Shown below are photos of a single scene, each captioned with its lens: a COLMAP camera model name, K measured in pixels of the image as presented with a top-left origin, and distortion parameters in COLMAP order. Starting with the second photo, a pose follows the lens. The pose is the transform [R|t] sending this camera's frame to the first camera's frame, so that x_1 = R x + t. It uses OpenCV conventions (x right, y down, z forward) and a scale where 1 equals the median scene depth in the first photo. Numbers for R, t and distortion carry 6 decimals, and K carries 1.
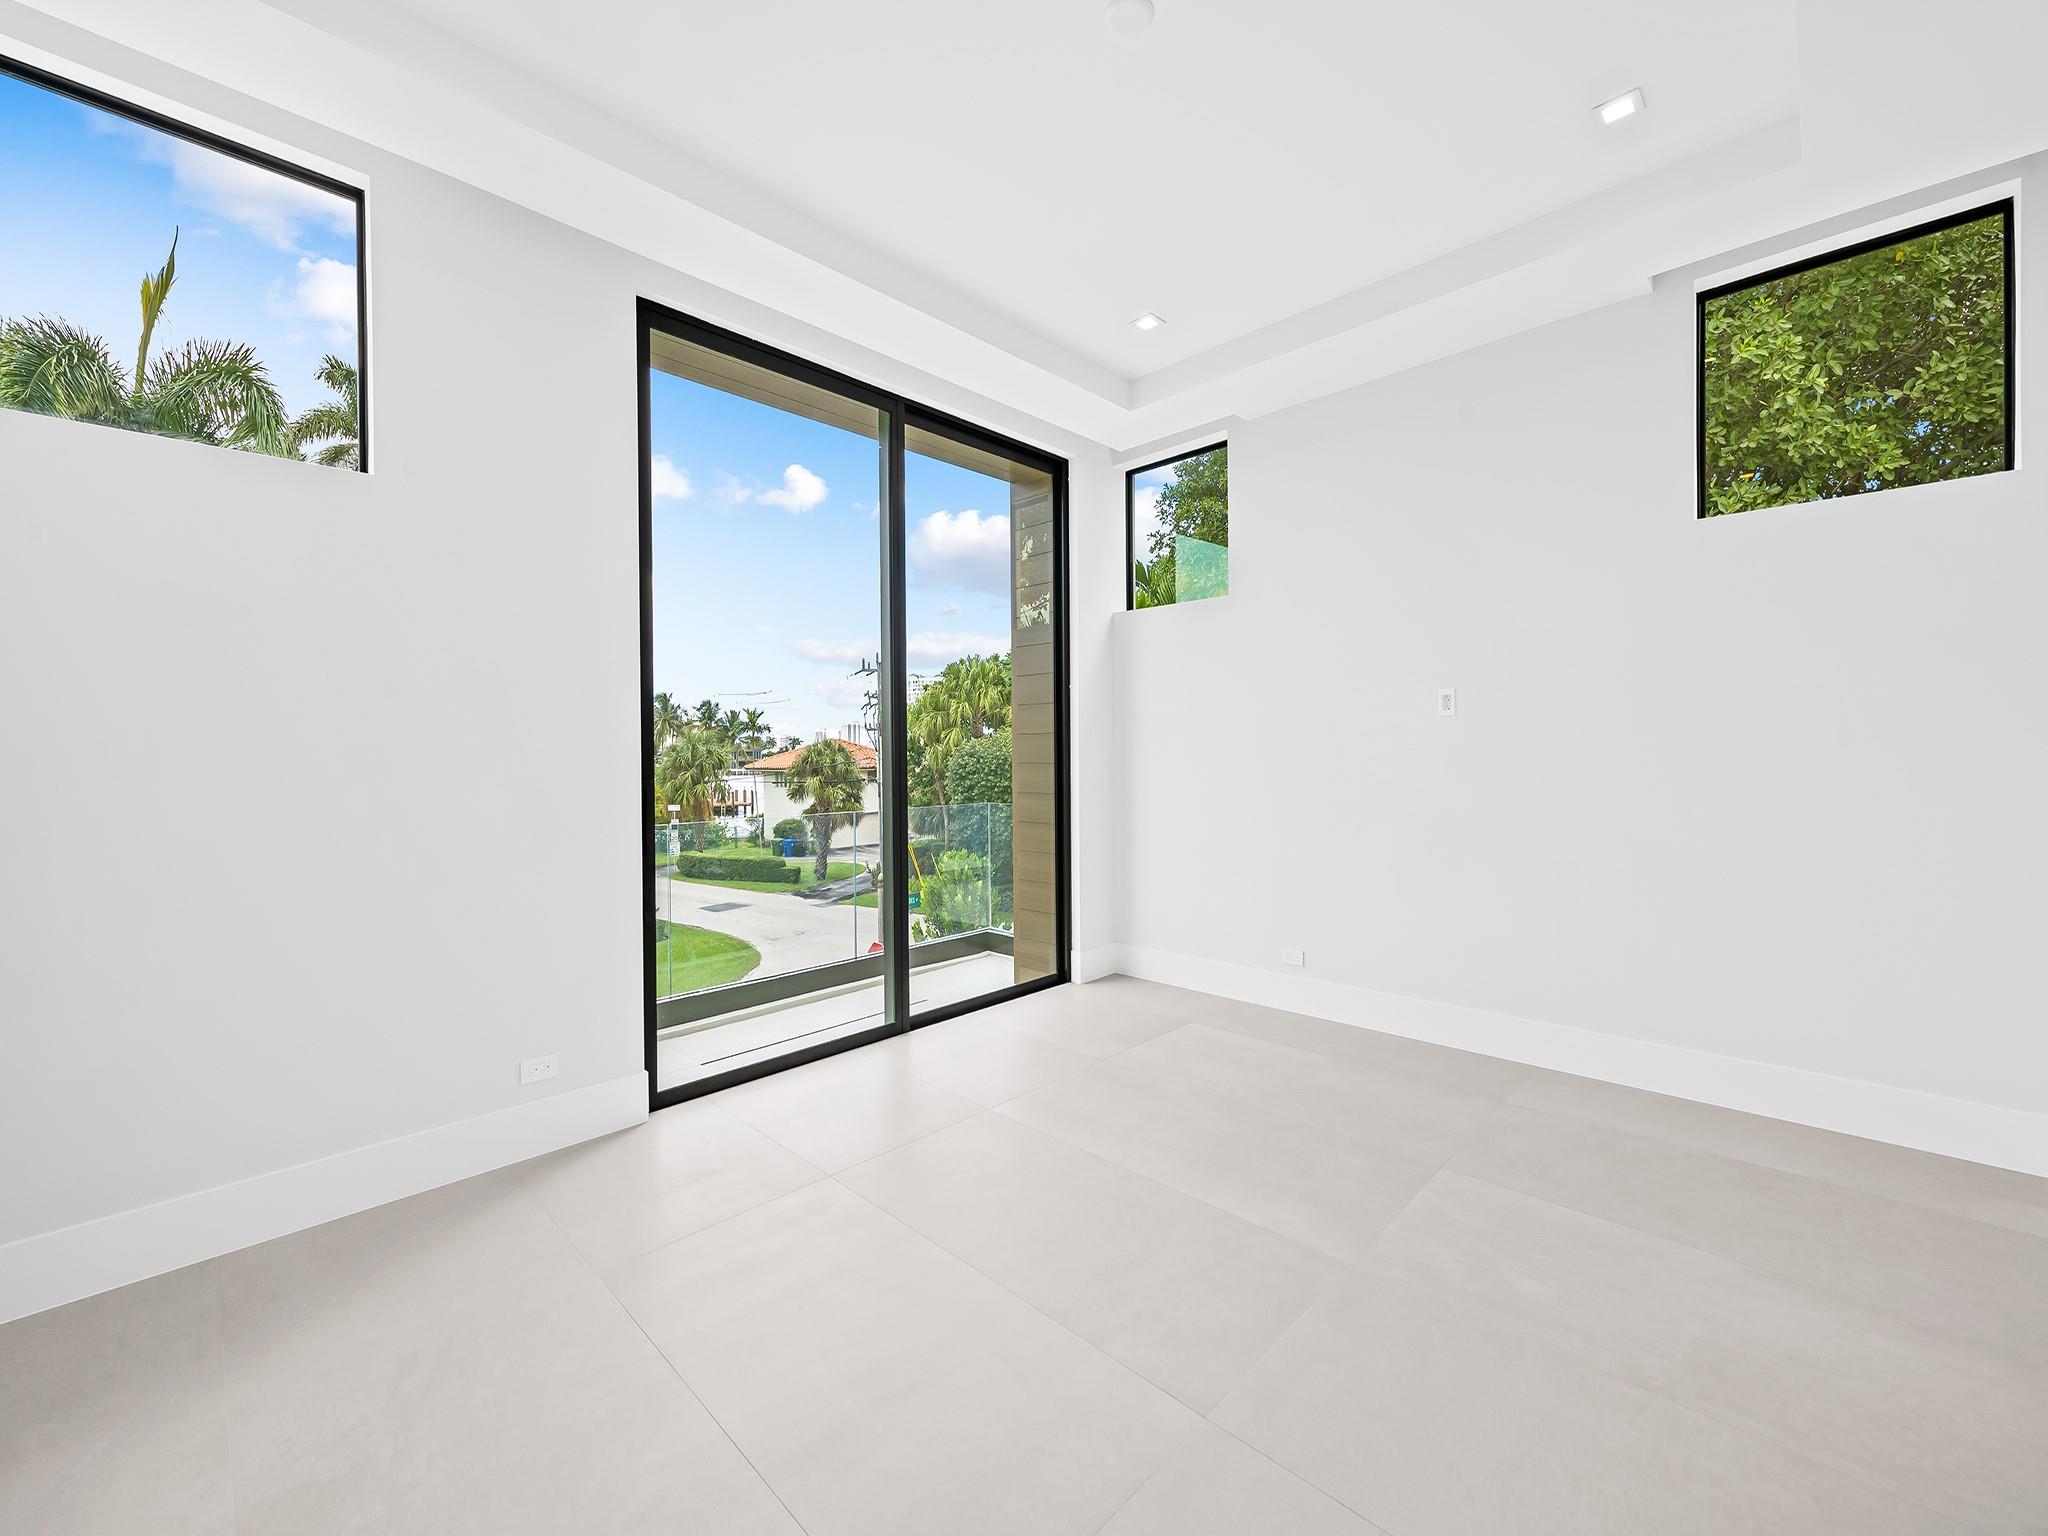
lens RADIAL K [[844.7, 0, 1024.0], [0, 844.7, 768.0], [0, 0, 1]] dist [0.011246, -0.000080]
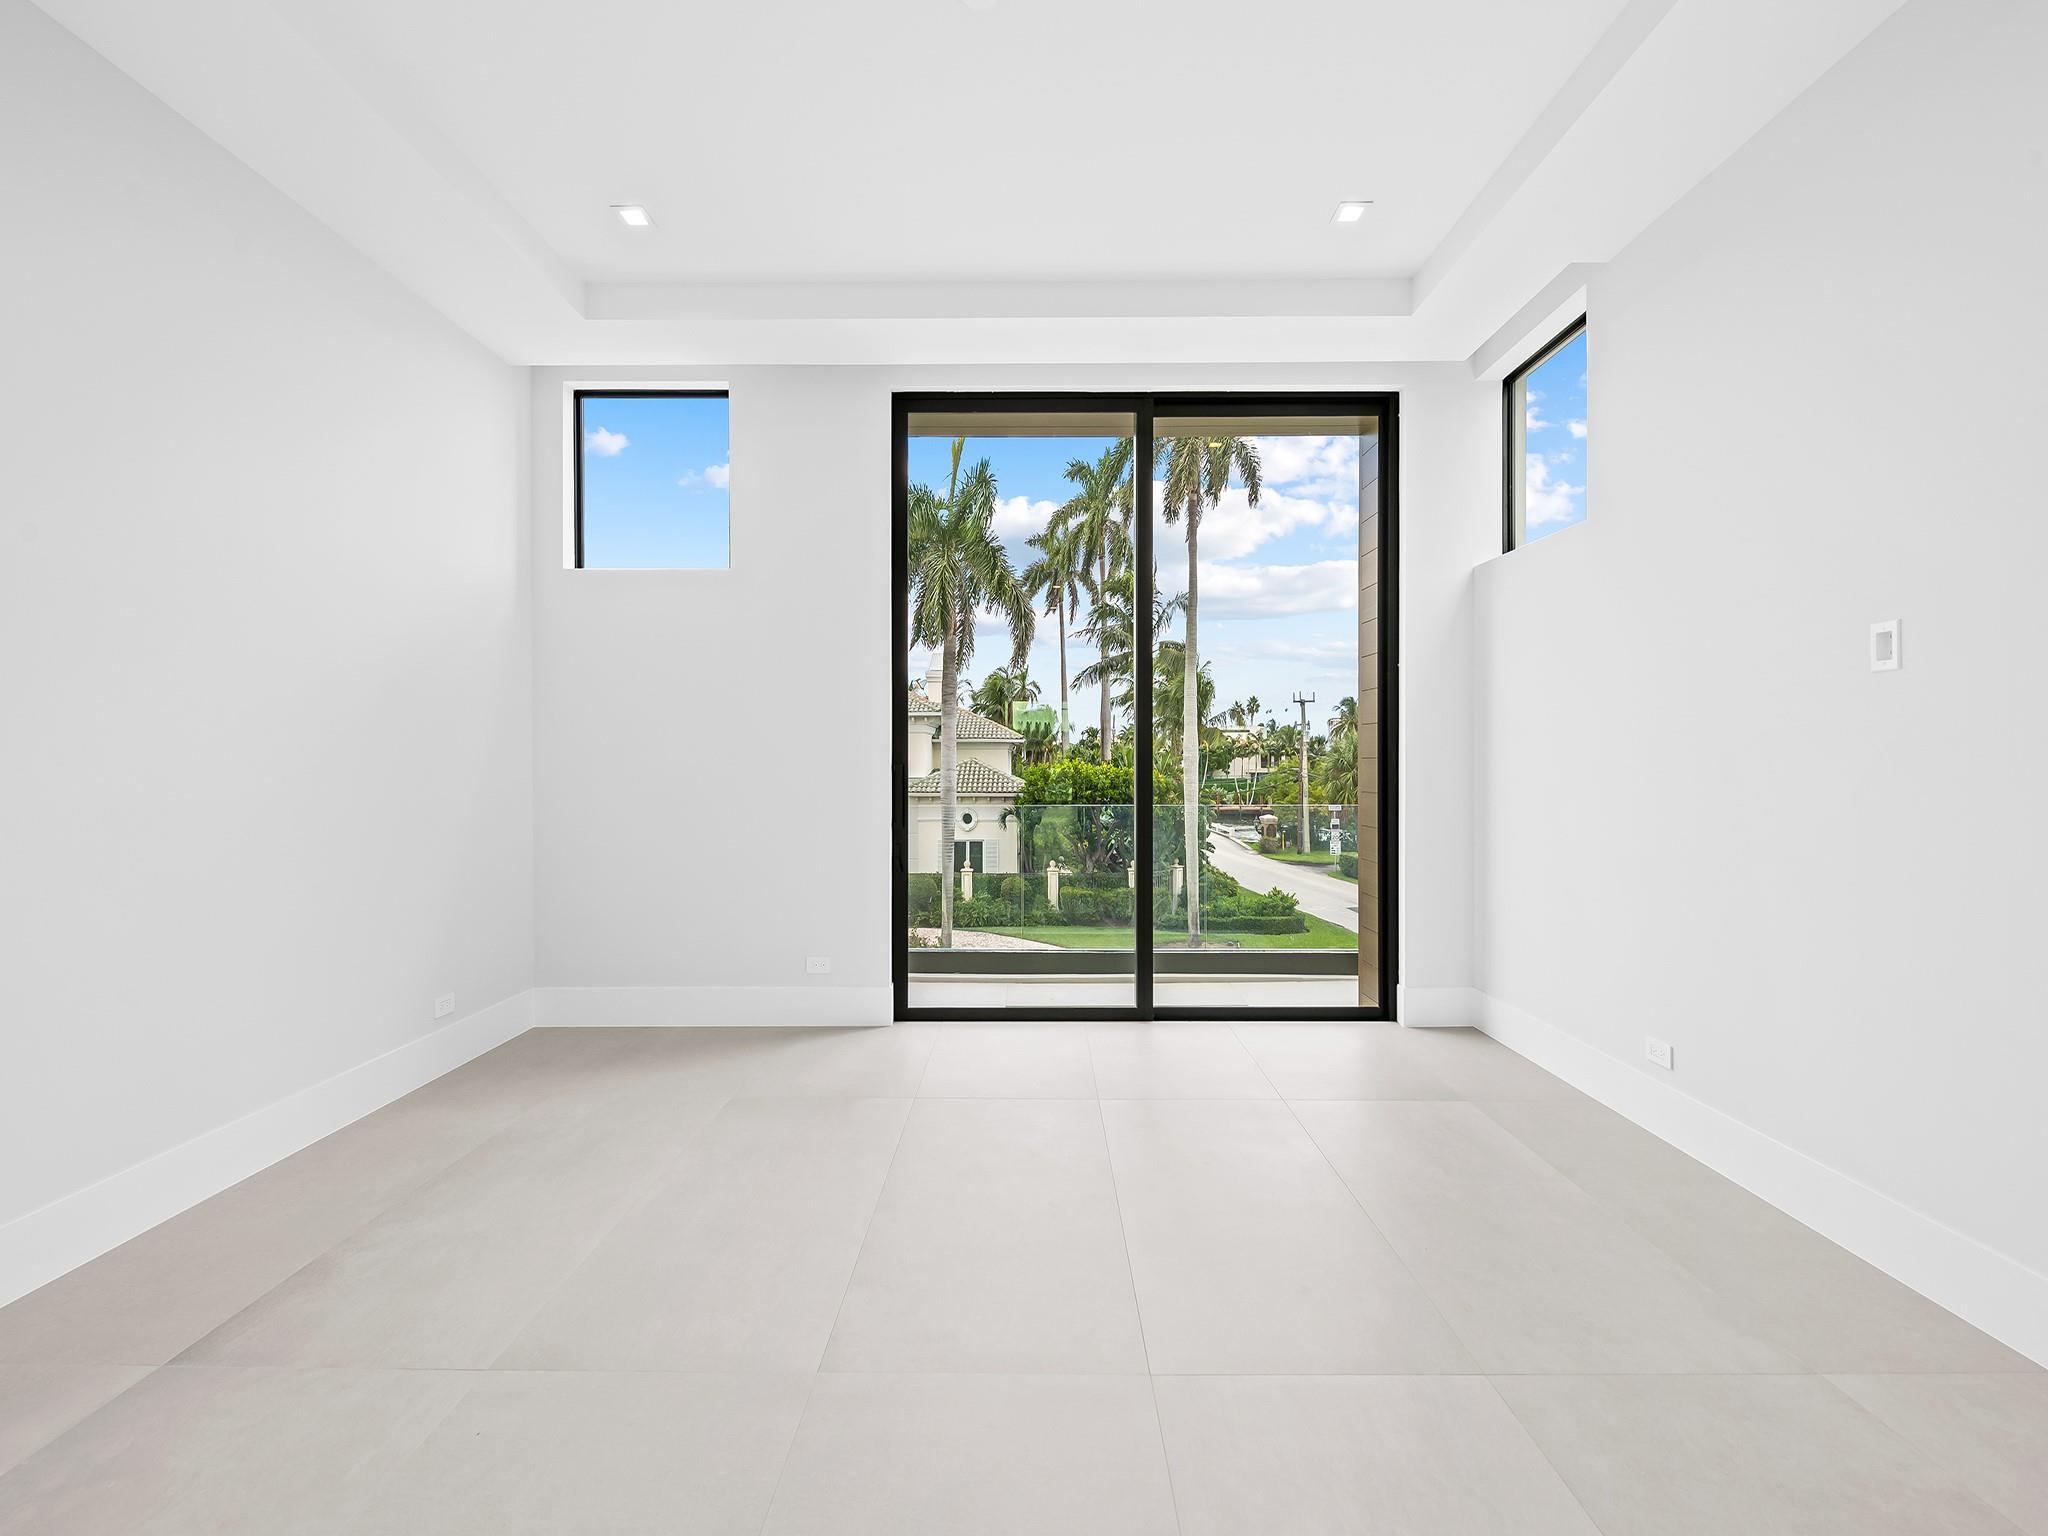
lens RADIAL K [[836.1, 0, 1024.0], [0, 836.1, 768.0], [0, 0, 1]] dist [0.000064, -0.000076]
pose [[0.683133, 0.014848, -0.730143, 0.430201], [-0.017426, 0.999840, 0.004028, 0.008530], [0.730086, 0.009972, 0.683282, 0.185550]]
